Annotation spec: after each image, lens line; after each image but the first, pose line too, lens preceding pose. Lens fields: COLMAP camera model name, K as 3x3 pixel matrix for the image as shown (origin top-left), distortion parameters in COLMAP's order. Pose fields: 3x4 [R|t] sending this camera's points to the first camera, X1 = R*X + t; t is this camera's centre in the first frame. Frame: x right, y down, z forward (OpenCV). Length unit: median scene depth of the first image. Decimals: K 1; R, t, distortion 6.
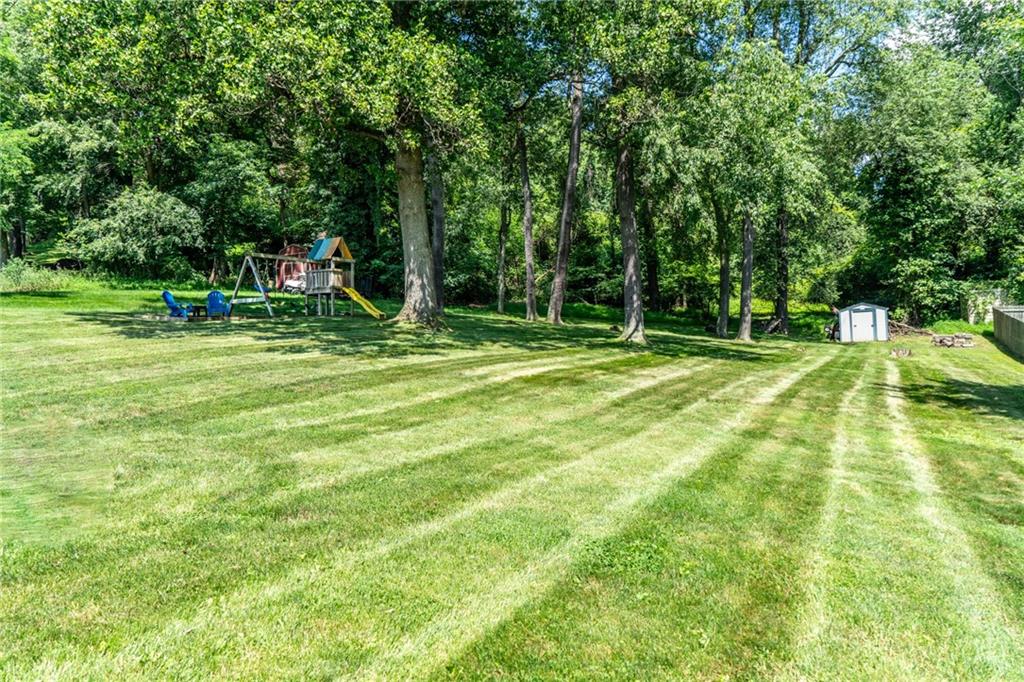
lens RADIAL K [[729.8, 0, 509.0], [0, 729.8, 343.9], [0, 0, 1]] dist [-0.014150, 0.004766]
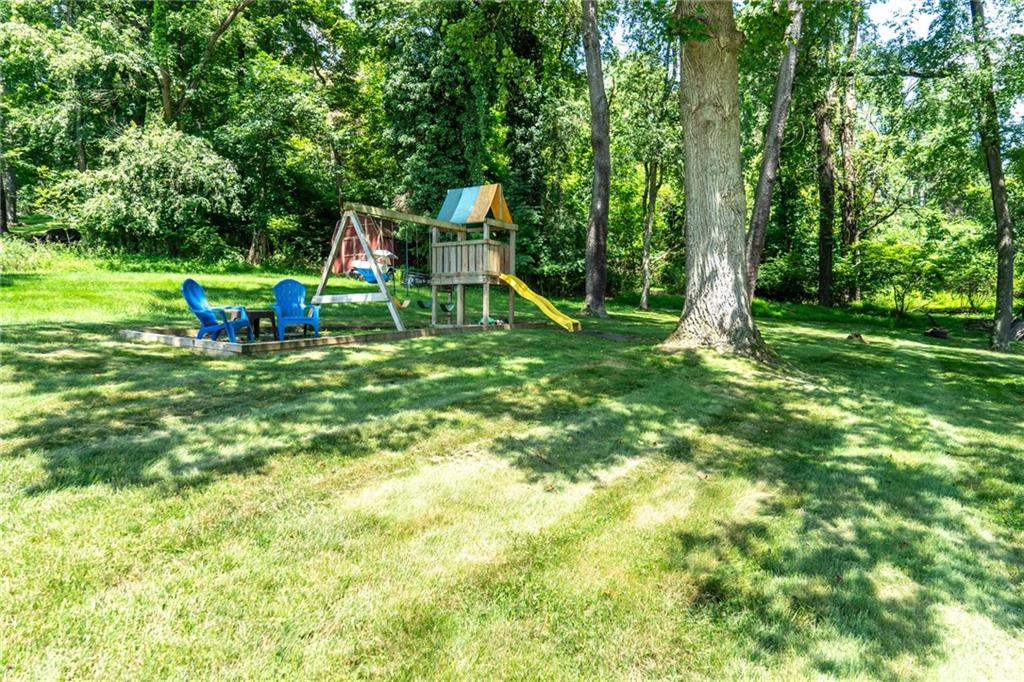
lens RADIAL K [[729.8, 0, 517.0], [0, 729.8, 340.9], [0, 0, 1]] dist [-0.014150, 0.004766]
pose [[0.999754, 0.011854, -0.018750, -0.140347], [-0.011509, 0.999764, 0.018420, -0.024815], [0.018964, -0.018200, 0.999655, 0.301771]]
